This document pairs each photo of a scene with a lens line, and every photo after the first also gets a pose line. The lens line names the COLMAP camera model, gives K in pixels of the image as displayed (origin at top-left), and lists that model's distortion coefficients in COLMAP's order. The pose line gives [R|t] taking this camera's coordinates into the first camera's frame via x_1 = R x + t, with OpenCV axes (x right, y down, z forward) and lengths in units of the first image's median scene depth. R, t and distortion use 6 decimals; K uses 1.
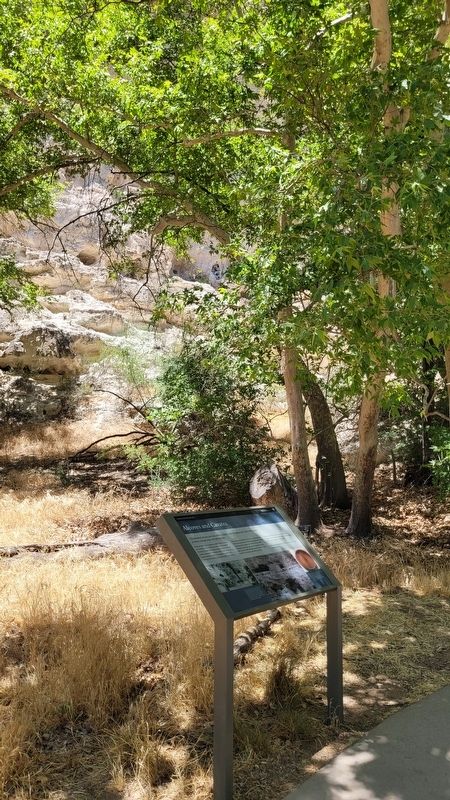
lens RADIAL K [[605.5, 0, 222.3], [0, 605.5, 400.9], [0, 0, 1]] dist [0.041426, -0.024309]
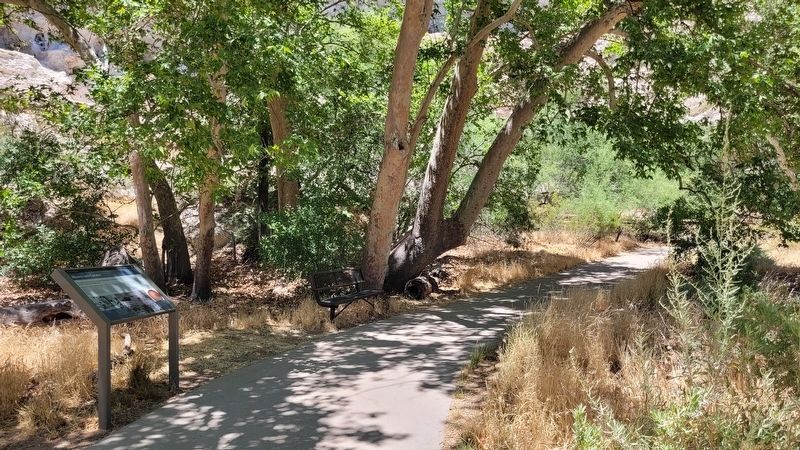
lens RADIAL K [[605.5, 0, 392.8], [0, 605.5, 225.8], [0, 0, 1]] dist [0.041426, -0.024309]
pose [[0.870266, -0.018113, 0.492249, -0.033190], [-0.012395, 0.998202, 0.058645, -0.006901], [-0.492426, -0.057138, 0.868477, -0.218062]]
